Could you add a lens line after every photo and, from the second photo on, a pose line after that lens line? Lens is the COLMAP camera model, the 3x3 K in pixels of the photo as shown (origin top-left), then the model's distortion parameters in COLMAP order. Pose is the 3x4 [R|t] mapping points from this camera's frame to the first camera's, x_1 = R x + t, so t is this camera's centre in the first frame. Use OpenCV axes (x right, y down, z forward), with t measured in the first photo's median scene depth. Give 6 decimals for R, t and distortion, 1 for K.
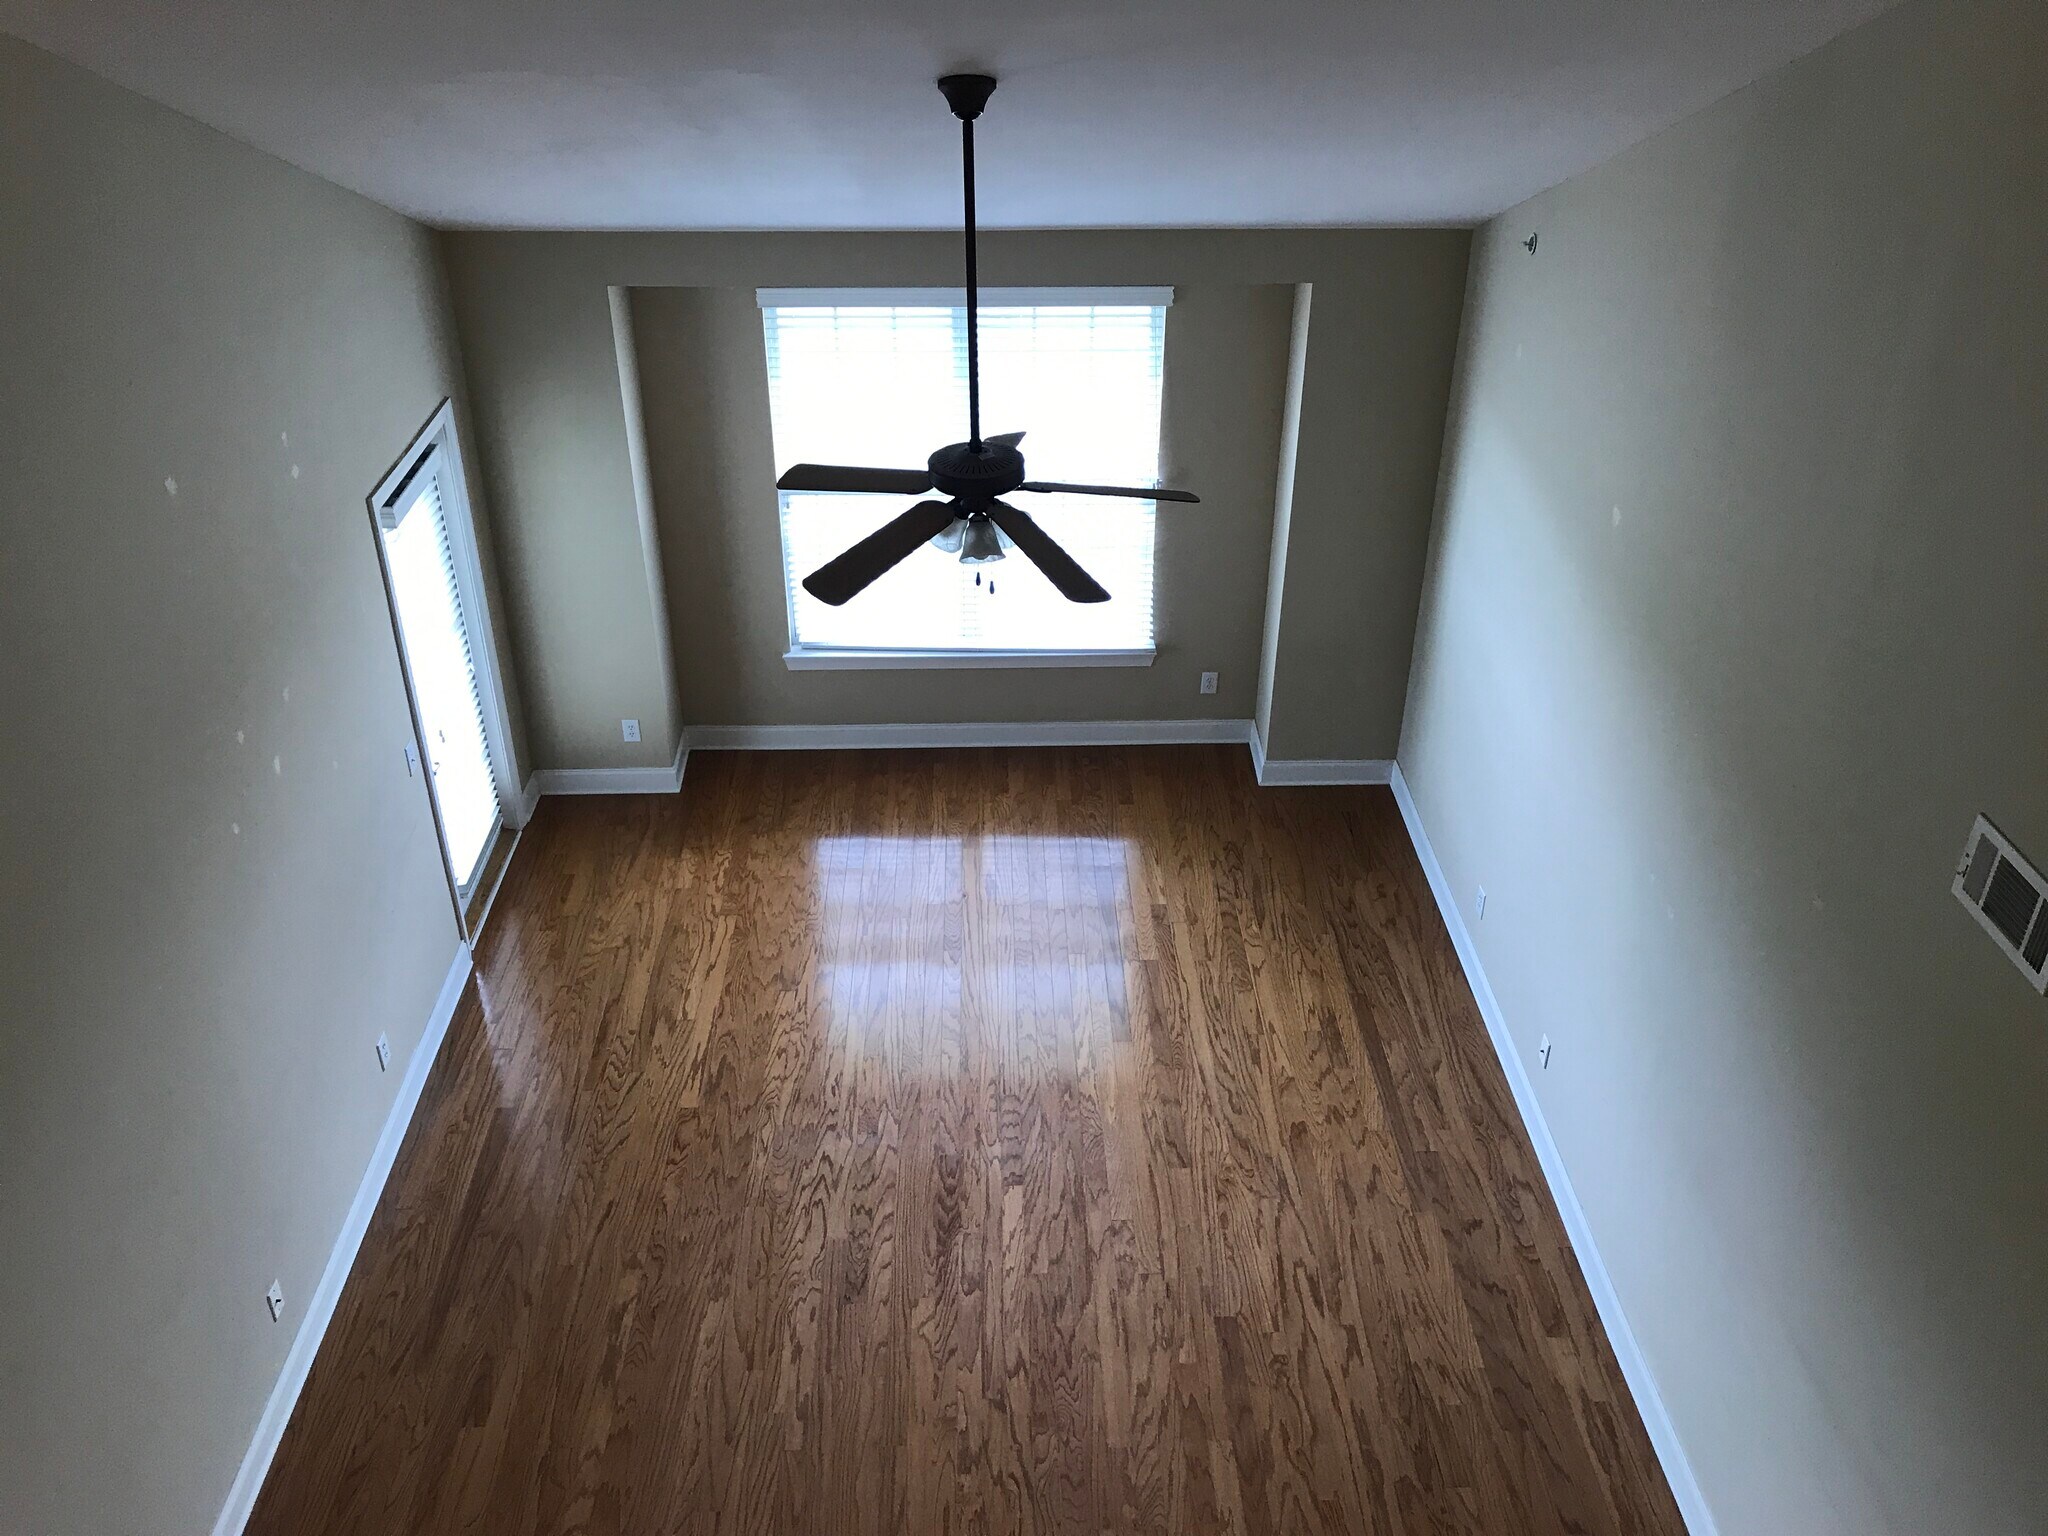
lens RADIAL K [[1709.4, 0, 1027.3], [0, 1709.4, 755.6], [0, 0, 1]] dist [0.020836, -0.003563]
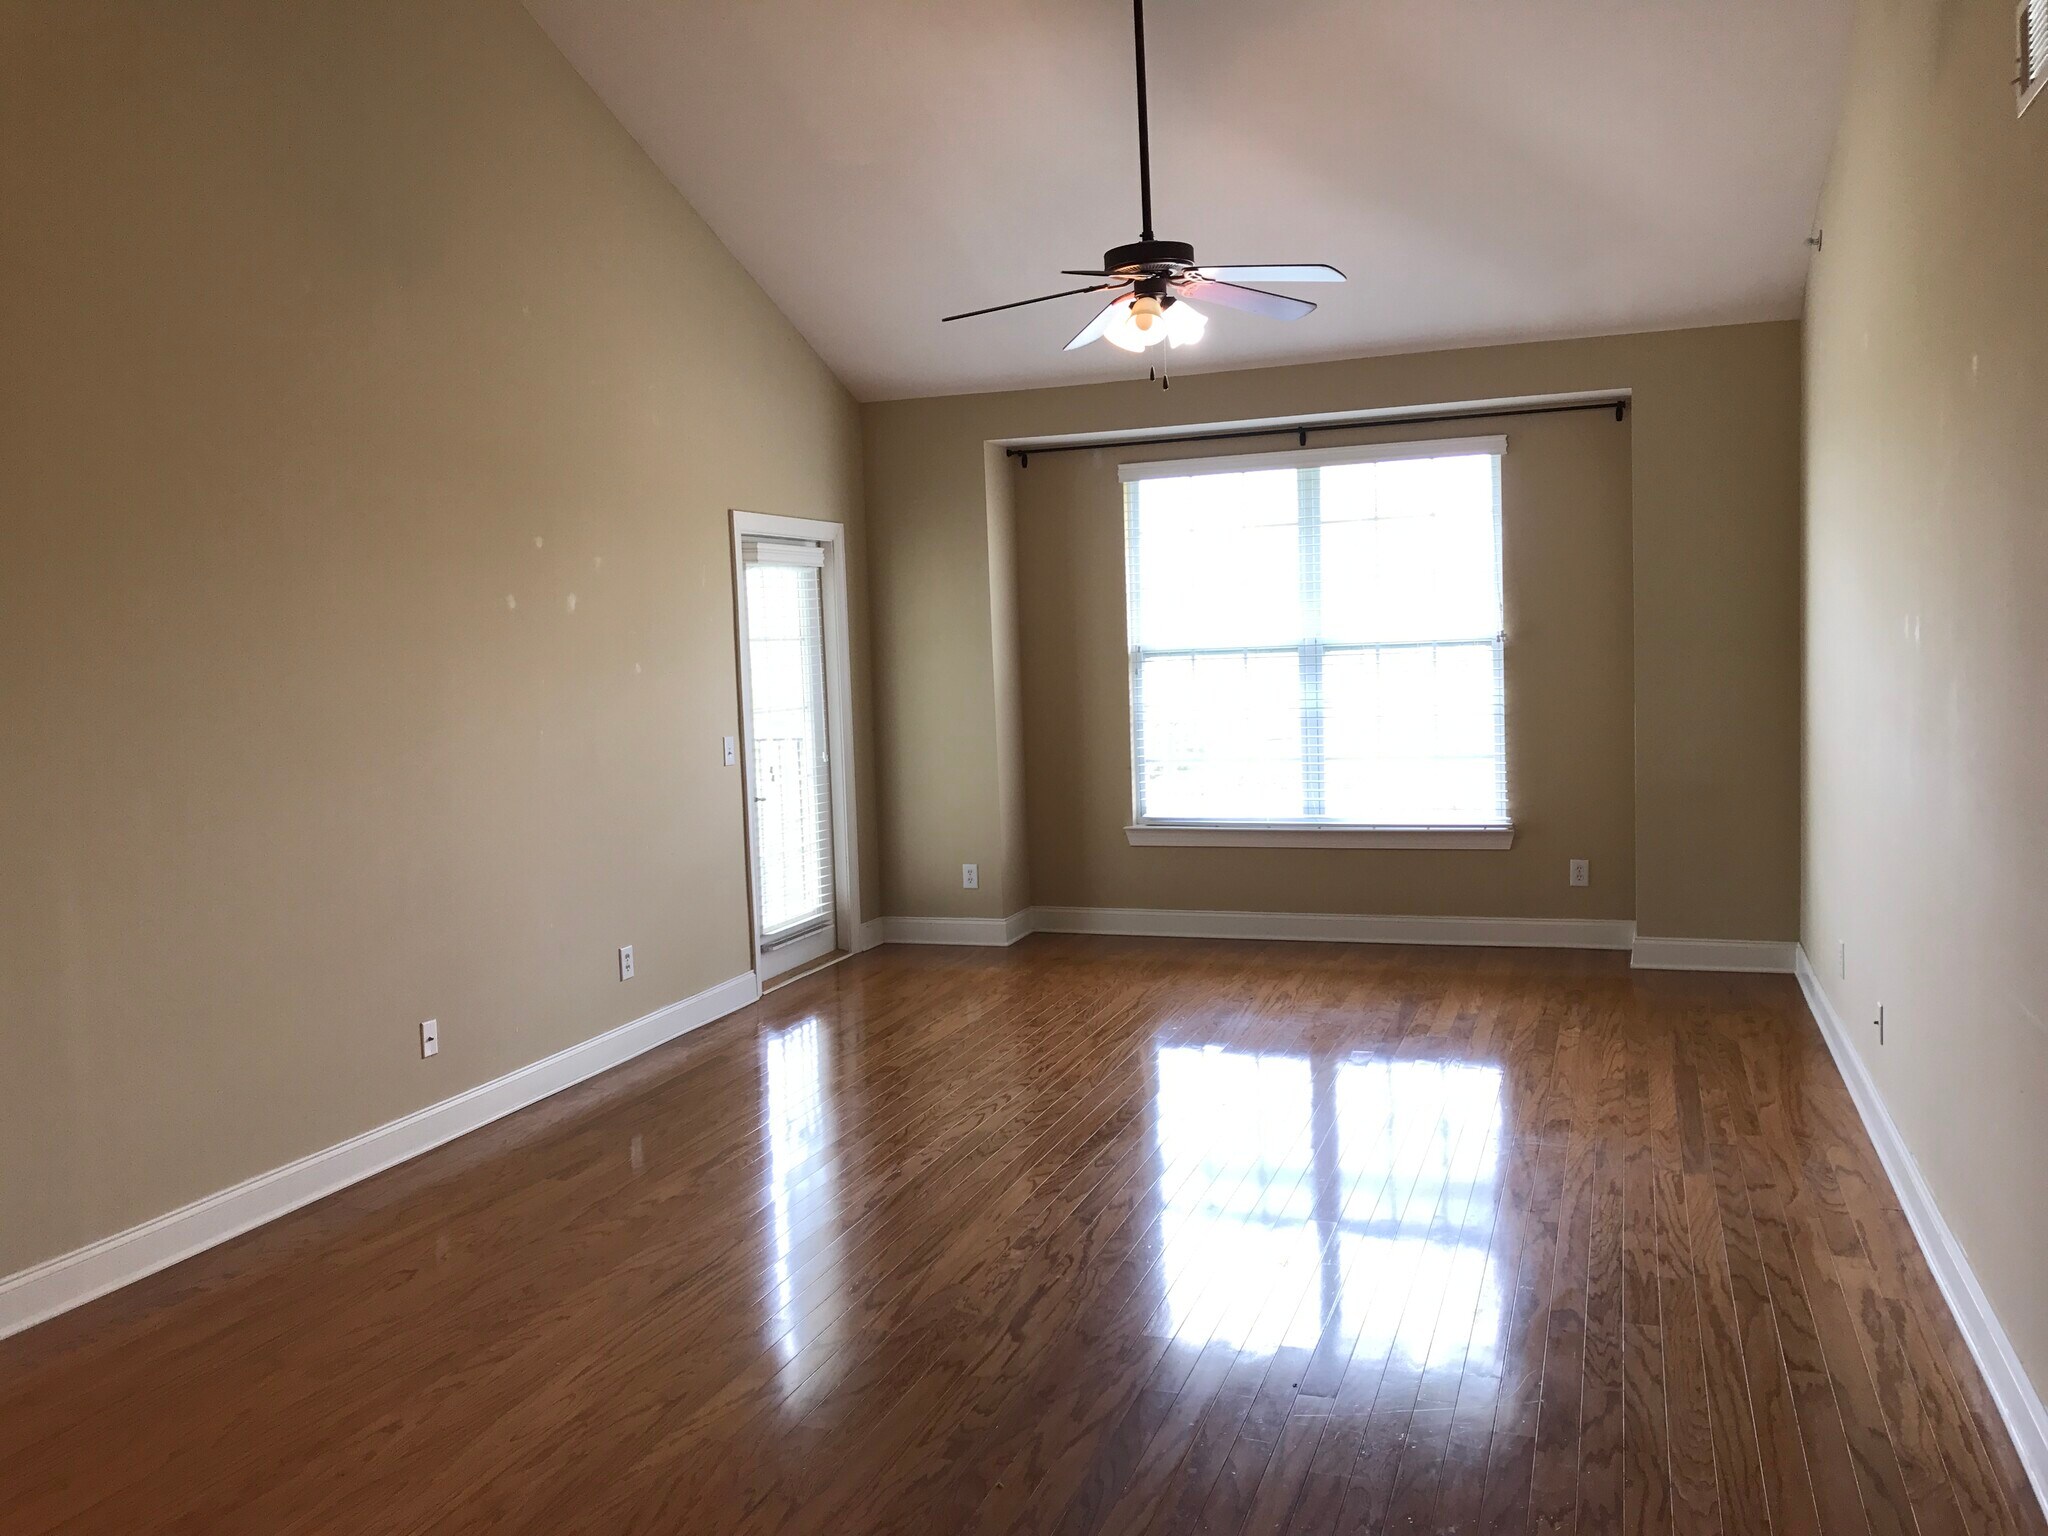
lens RADIAL K [[1709.4, 0, 1013.0], [0, 1709.4, 762.3], [0, 0, 1]] dist [0.020836, -0.003563]
pose [[0.928401, -0.012433, -0.371371, 0.204715], [-0.158644, 0.890508, -0.426412, 0.418818], [0.336010, 0.454797, 0.824777, 0.149255]]
